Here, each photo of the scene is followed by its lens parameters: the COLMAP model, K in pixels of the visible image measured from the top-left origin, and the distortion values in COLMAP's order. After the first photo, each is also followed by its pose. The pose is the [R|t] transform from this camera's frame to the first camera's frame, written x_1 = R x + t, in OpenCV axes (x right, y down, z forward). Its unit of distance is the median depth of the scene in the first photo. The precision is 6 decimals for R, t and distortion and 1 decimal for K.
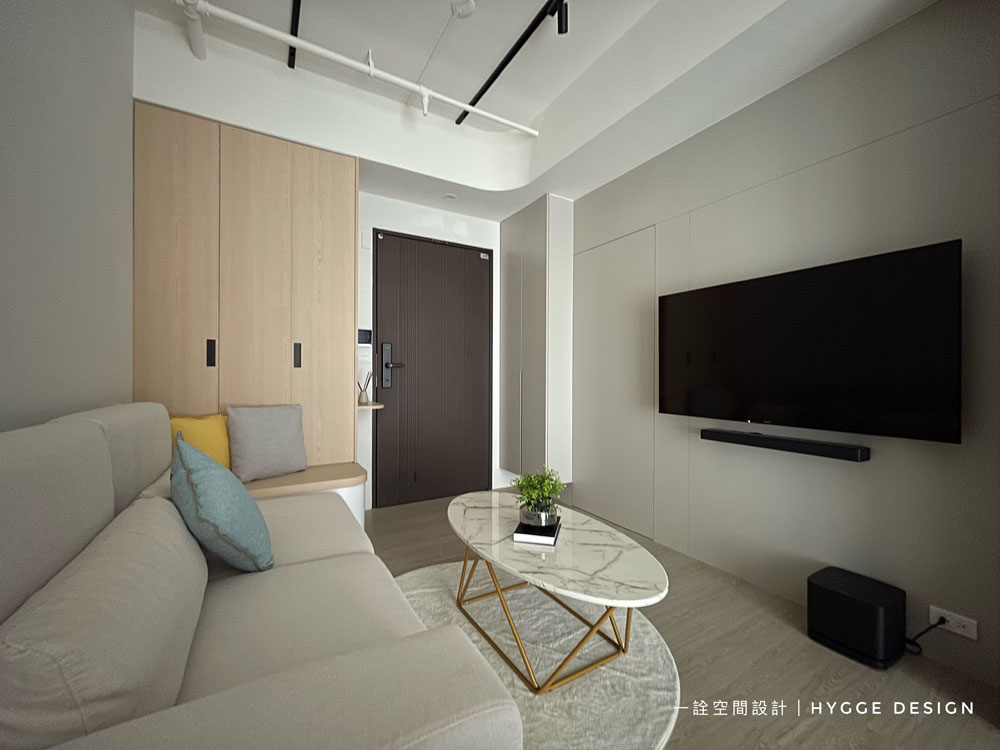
lens RADIAL K [[406.2, 0, 481.3], [0, 406.2, 379.5], [0, 0, 1]] dist [-0.001794, -0.001141]
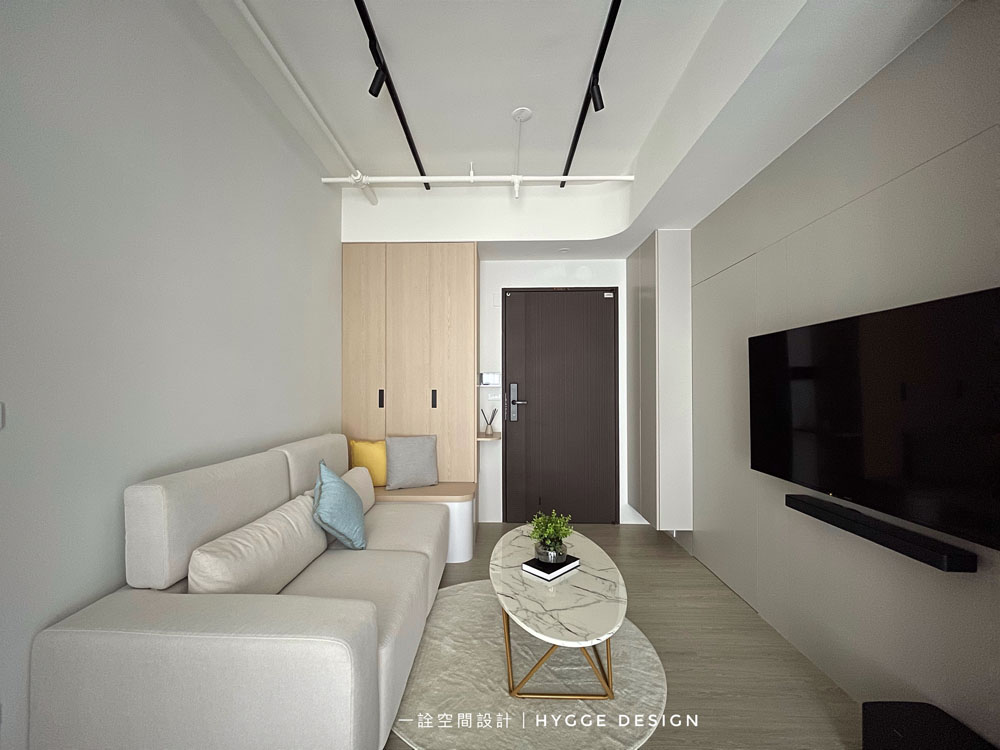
lens RADIAL K [[406.2, 0, 477.0], [0, 406.2, 387.3], [0, 0, 1]] dist [-0.001794, -0.001141]
pose [[0.840719, -0.009504, -0.541389, 0.400984], [0.003315, 0.999918, -0.012405, -0.082711], [0.541462, 0.008635, 0.840681, -0.057994]]
